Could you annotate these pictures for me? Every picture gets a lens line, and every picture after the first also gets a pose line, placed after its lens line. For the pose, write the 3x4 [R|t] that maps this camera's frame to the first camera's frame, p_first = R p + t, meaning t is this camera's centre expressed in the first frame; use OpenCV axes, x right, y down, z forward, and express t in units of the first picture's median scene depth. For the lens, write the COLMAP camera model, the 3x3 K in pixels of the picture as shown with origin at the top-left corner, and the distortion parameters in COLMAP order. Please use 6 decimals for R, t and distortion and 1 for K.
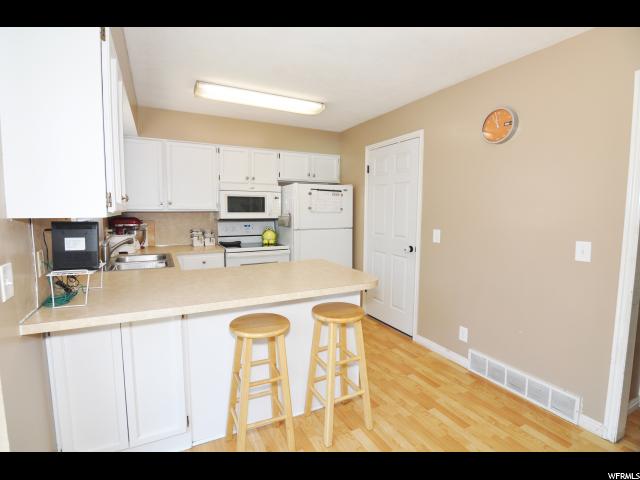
lens RADIAL K [[310.6, 0, 319.4], [0, 310.6, 236.9], [0, 0, 1]] dist [-0.020385, -0.006396]
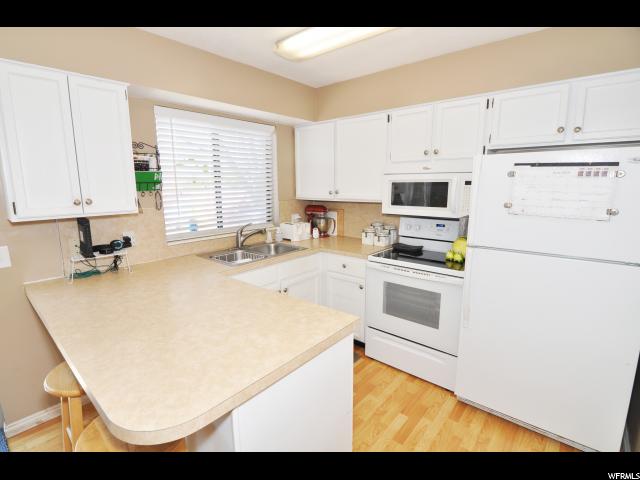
lens RADIAL K [[310.6, 0, 307.7], [0, 310.6, 240.6], [0, 0, 1]] dist [-0.020385, -0.006396]
pose [[0.360732, 0.159114, -0.918997, 0.294702], [-0.072275, 0.987146, 0.142544, -0.083782], [0.929865, 0.015000, 0.367596, 0.541592]]
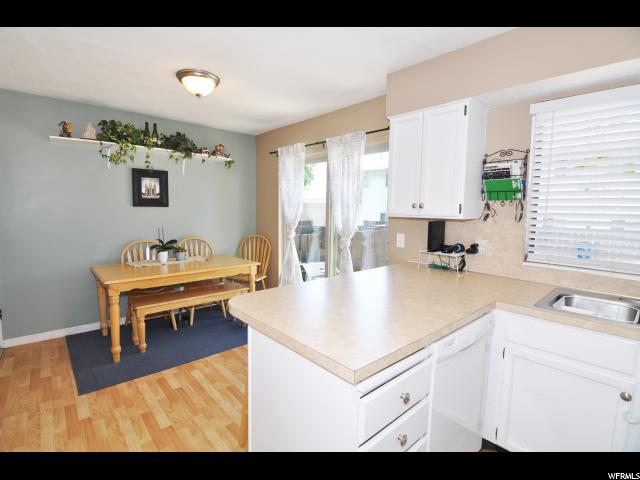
lens RADIAL K [[310.6, 0, 319.1], [0, 310.6, 237.8], [0, 0, 1]] dist [-0.020385, -0.006396]
pose [[-0.968924, 0.008769, -0.247202, 0.082082], [-0.037936, 0.982281, 0.183534, -0.093503], [0.244431, 0.187208, -0.951423, 0.930764]]
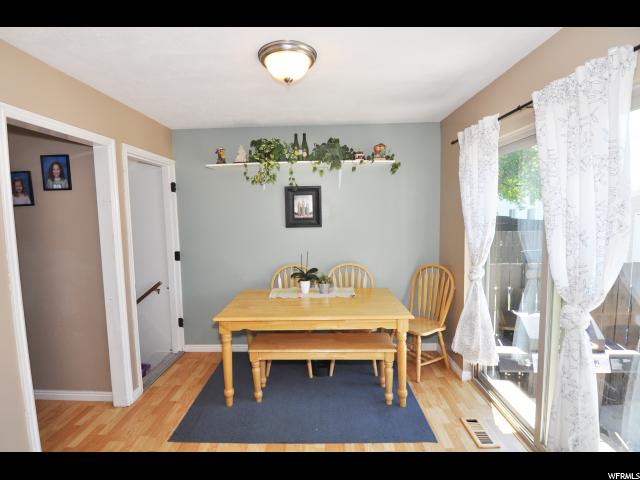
lens RADIAL K [[310.6, 0, 310.1], [0, 310.6, 235.0], [0, 0, 1]] dist [-0.020385, -0.006396]
pose [[-0.866012, -0.017249, 0.499726, -0.099764], [0.068781, 0.985795, 0.153223, -0.102650], [-0.495271, 0.167065, -0.852524, 0.598728]]
